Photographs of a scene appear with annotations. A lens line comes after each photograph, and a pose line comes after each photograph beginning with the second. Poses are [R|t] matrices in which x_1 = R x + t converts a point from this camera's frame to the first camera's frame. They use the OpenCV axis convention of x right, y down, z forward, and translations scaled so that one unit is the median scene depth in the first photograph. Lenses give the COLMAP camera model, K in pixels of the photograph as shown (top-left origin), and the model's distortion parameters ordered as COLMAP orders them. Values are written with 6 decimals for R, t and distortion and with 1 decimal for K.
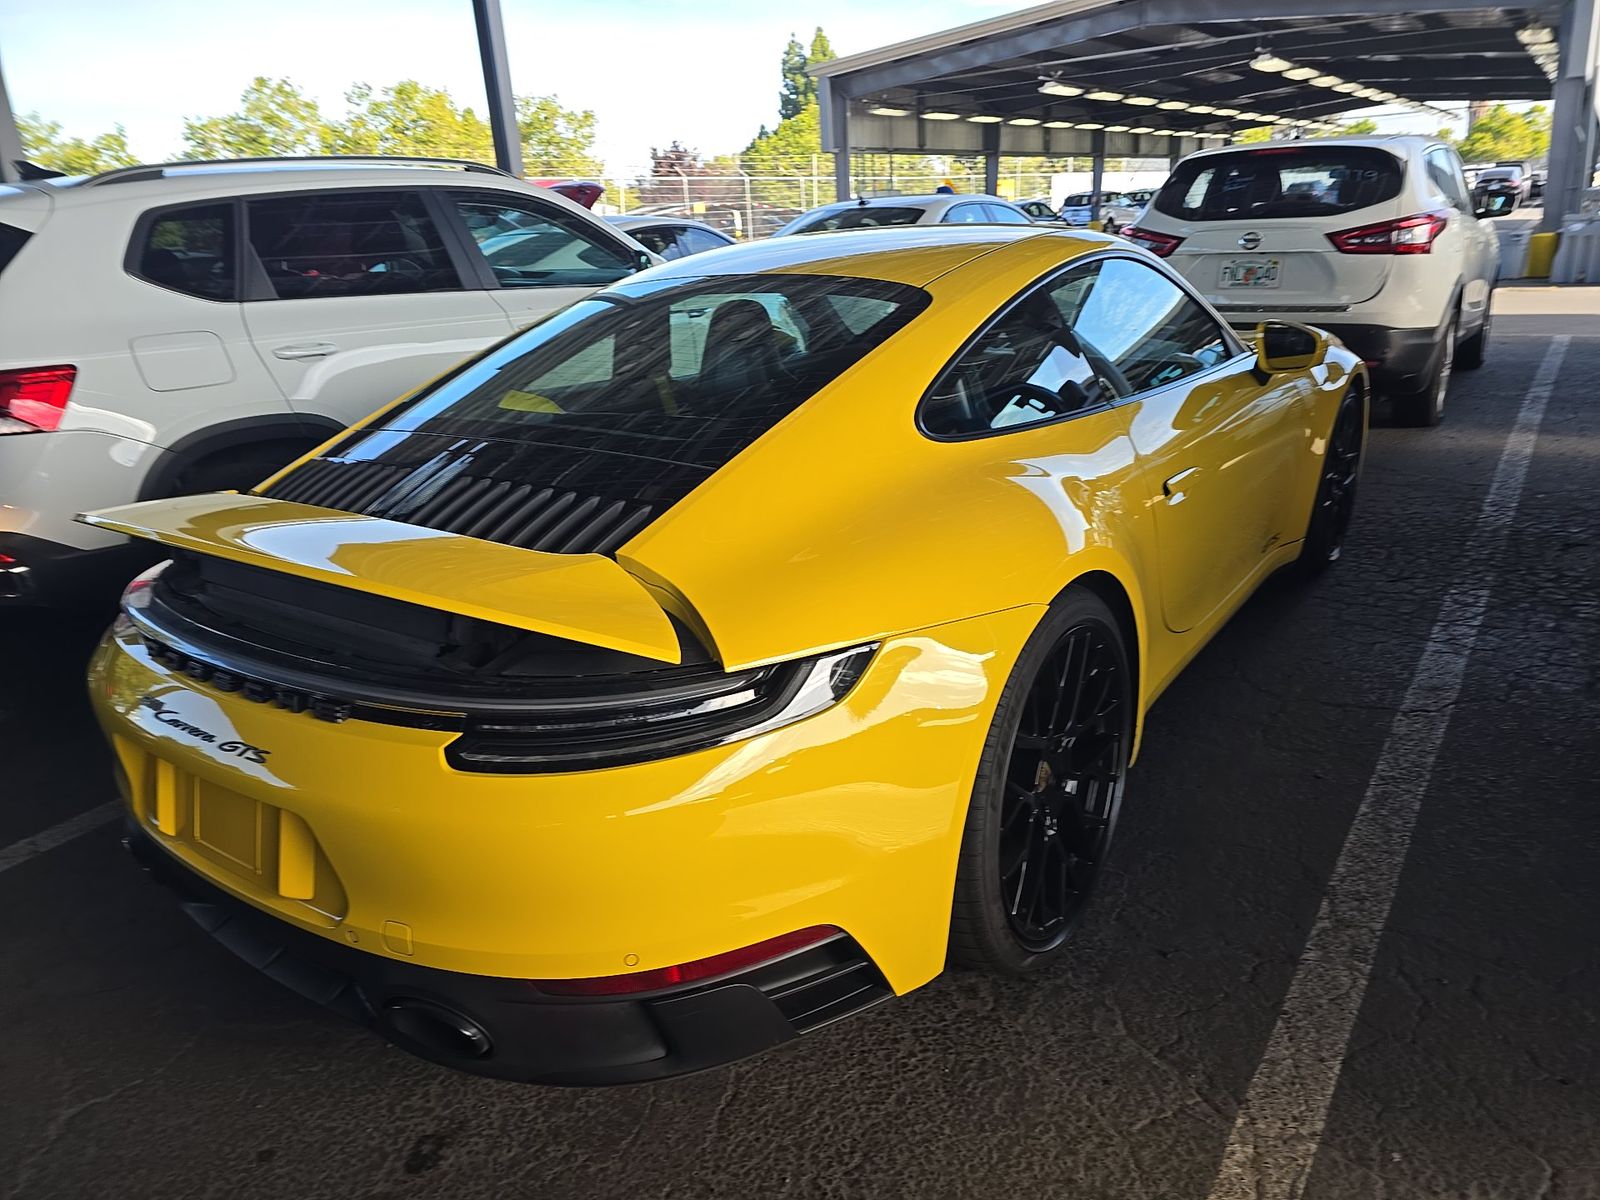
lens RADIAL K [[1216.9, 0, 829.4], [0, 1216.9, 601.6], [0, 0, 1]] dist [0.049009, -0.074594]
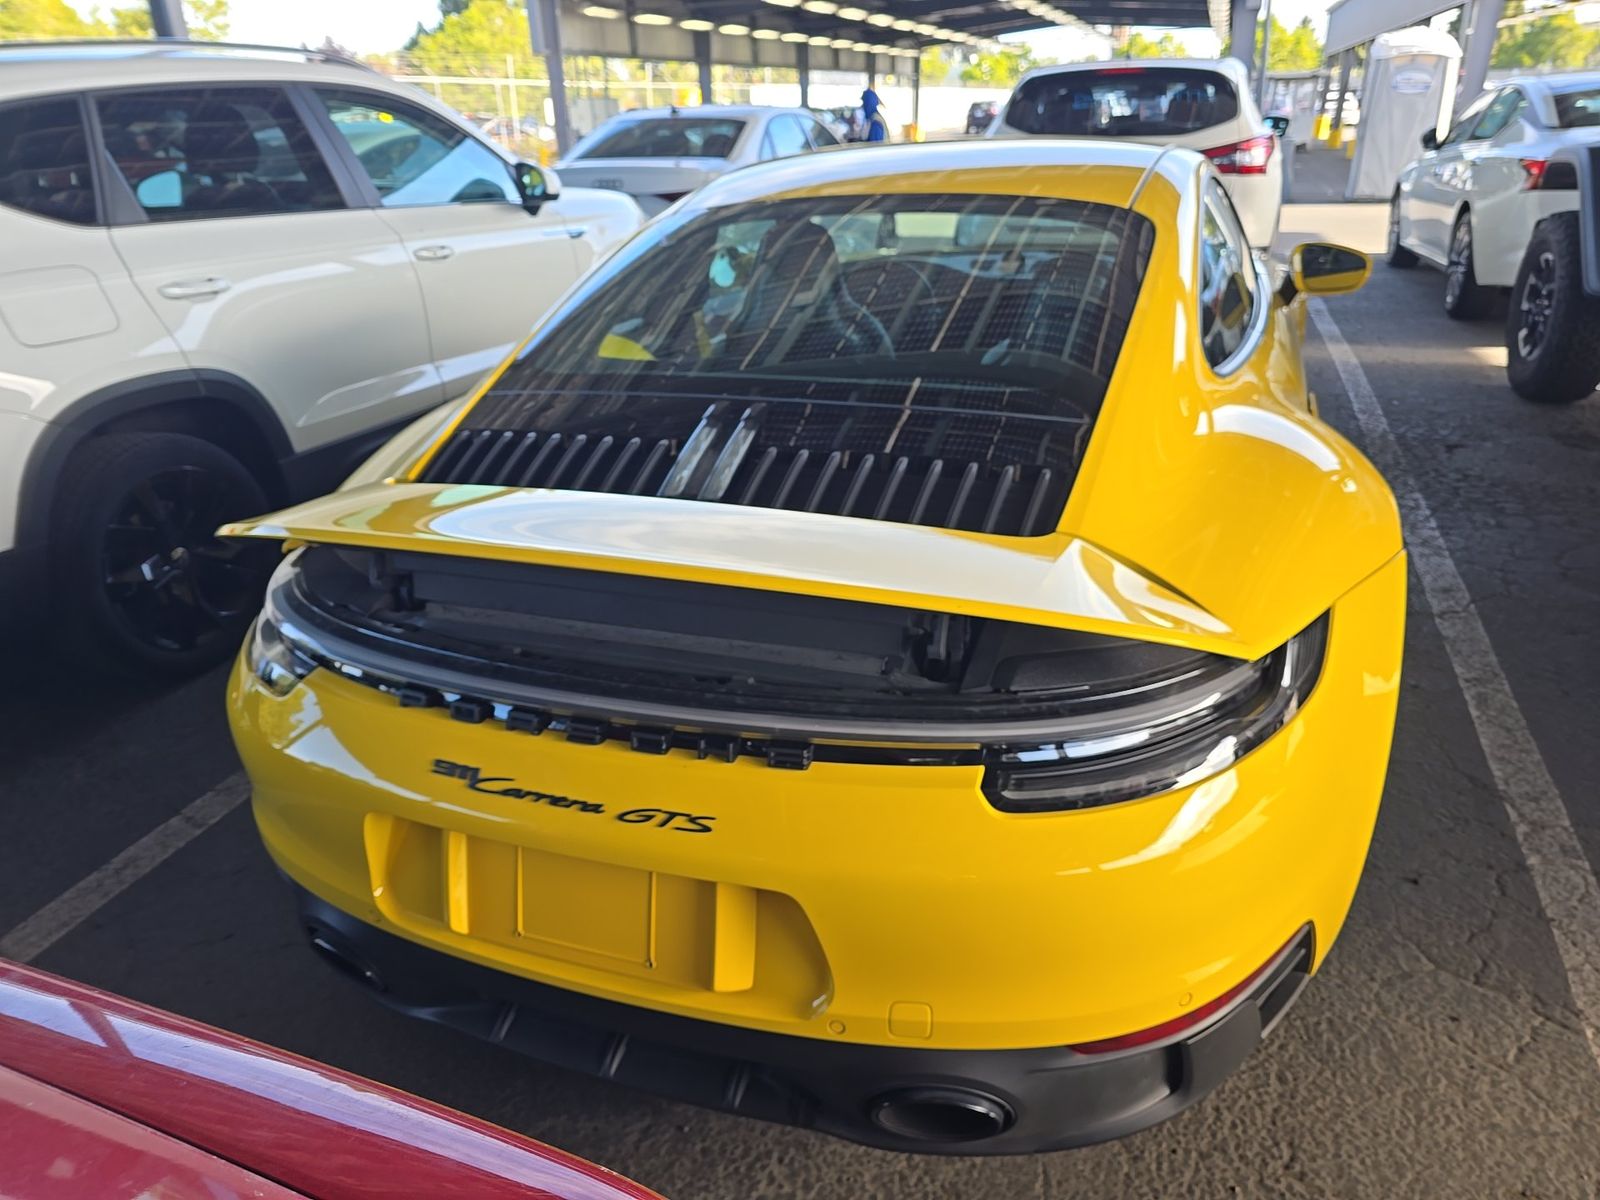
lens RADIAL K [[1216.9, 0, 829.4], [0, 1216.9, 601.6], [0, 0, 1]] dist [0.049009, -0.074594]
pose [[0.954738, -0.089733, 0.283589, -0.388134], [0.071621, 0.994711, 0.073625, -0.043823], [-0.288696, -0.049982, 0.956115, 0.154534]]
